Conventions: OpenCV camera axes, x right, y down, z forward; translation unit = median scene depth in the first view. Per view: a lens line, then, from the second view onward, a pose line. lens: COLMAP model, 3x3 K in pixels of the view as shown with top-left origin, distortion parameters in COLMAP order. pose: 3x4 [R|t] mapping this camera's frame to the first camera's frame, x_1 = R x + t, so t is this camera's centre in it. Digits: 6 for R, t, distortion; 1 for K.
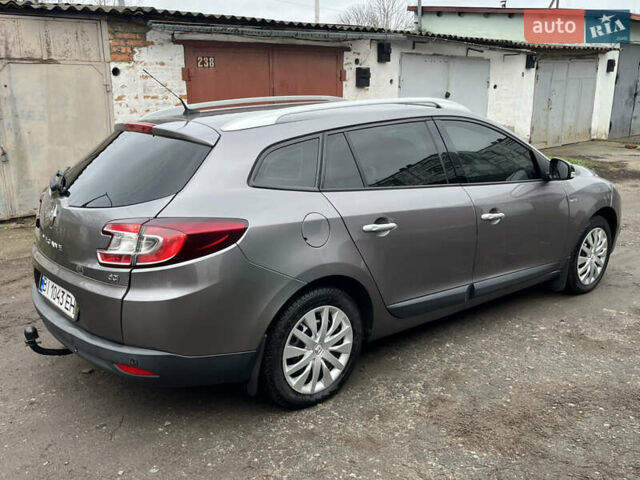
lens RADIAL K [[553.7, 0, 320.0], [0, 553.7, 240.0], [0, 0, 1]] dist [0.014066, 0.015128]
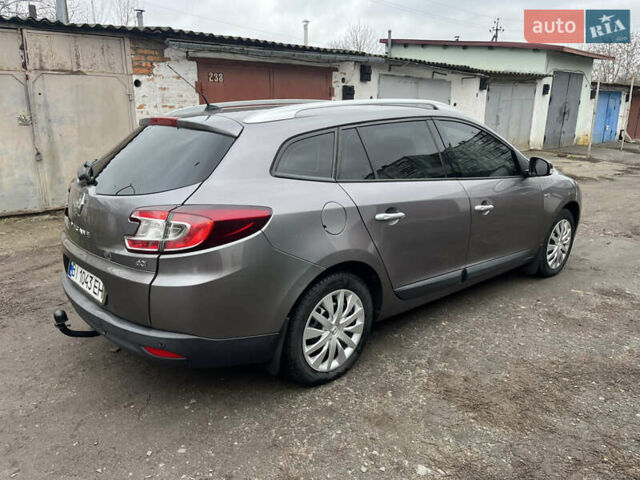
lens RADIAL K [[450.0, 0, 320.0], [0, 450.0, 240.0], [0, 0, 1]] dist [0.022711, -0.007283]
pose [[0.999454, 0.000782, 0.033032, -0.051717], [-0.001368, 0.999842, 0.017715, 0.006988], [-0.033013, -0.017750, 0.999297, 0.116675]]
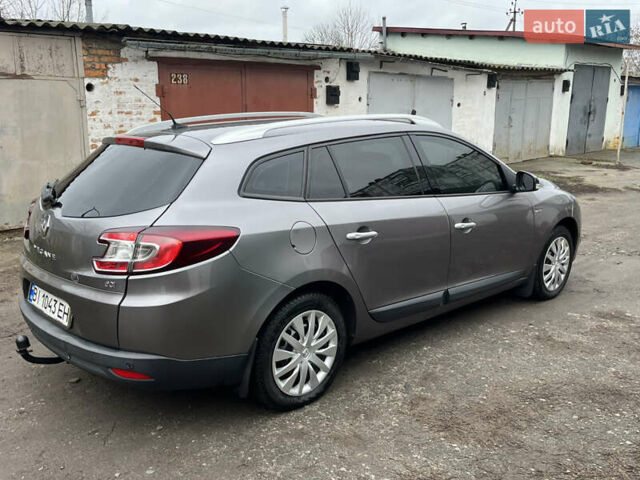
lens RADIAL K [[551.2, 0, 320.0], [0, 551.2, 240.0], [0, 0, 1]] dist [0.020698, 0.001648]
pose [[0.998247, -0.008353, 0.058592, -0.030149], [0.010015, 0.999554, -0.028131, 0.013088], [-0.058331, 0.028669, 0.997886, -0.038990]]
